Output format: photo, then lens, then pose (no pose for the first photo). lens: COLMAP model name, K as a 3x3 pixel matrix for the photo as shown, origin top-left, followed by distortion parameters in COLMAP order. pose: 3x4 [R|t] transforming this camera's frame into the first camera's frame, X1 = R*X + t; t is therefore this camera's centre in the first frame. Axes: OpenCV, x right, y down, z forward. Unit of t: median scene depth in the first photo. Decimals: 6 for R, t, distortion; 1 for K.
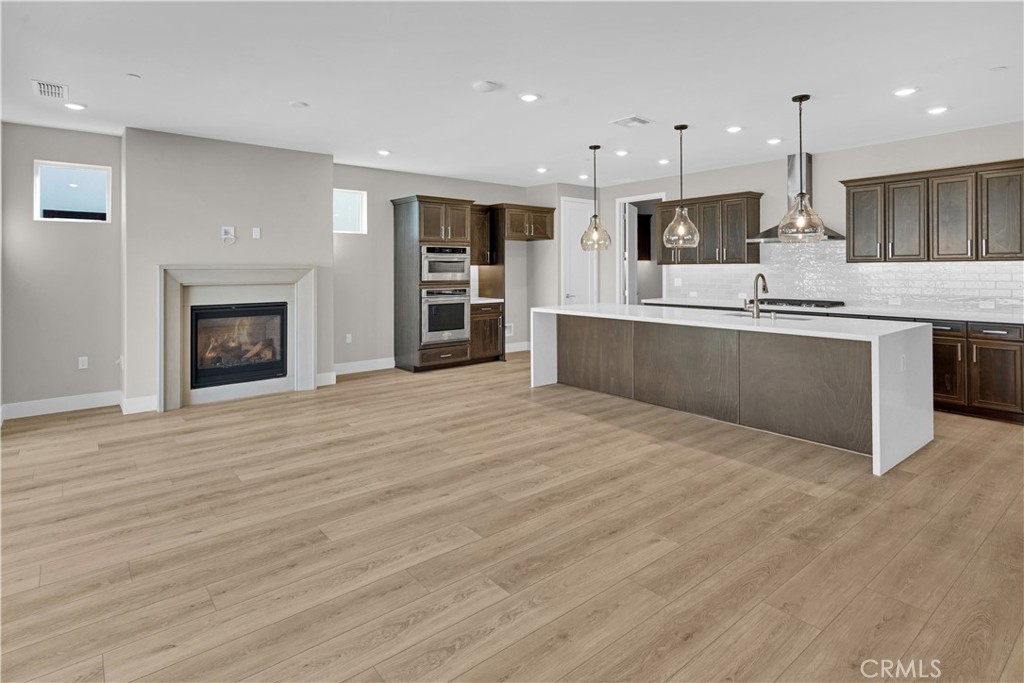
lens RADIAL K [[536.5, 0, 512.0], [0, 536.5, 341.5], [0, 0, 1]] dist [-0.003495, -0.000137]
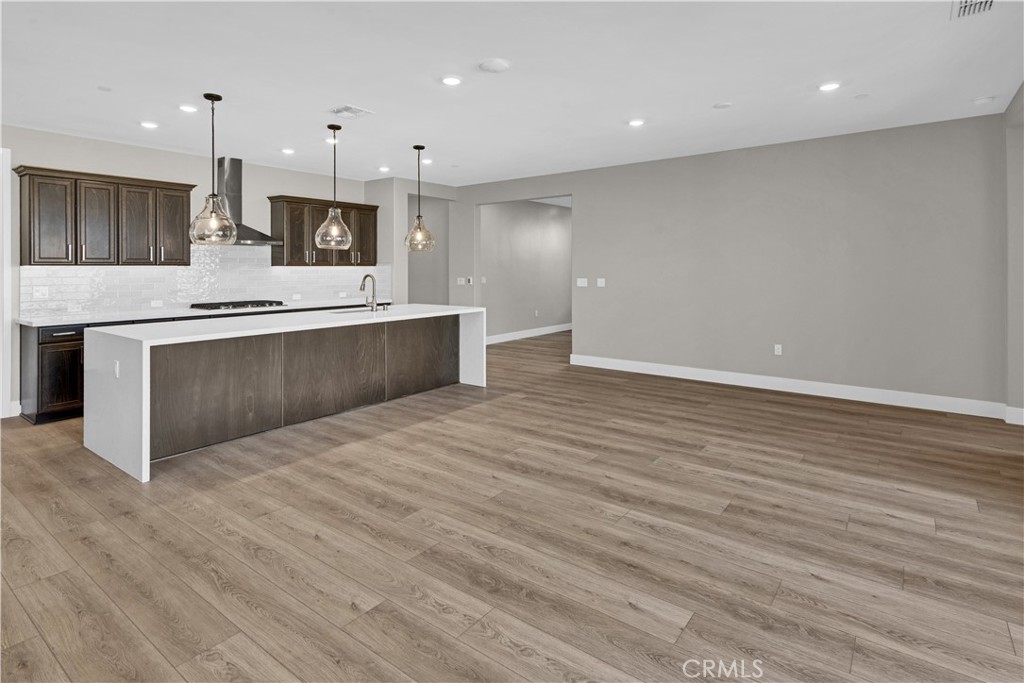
lens RADIAL K [[522.4, 0, 512.0], [0, 522.4, 341.5], [0, 0, 1]] dist [0.005249, 0.001144]
pose [[-0.228251, -0.130055, 0.964877, -0.716145], [0.138654, 0.976594, 0.164435, -0.122089], [-0.963679, 0.171316, -0.204876, 0.914610]]
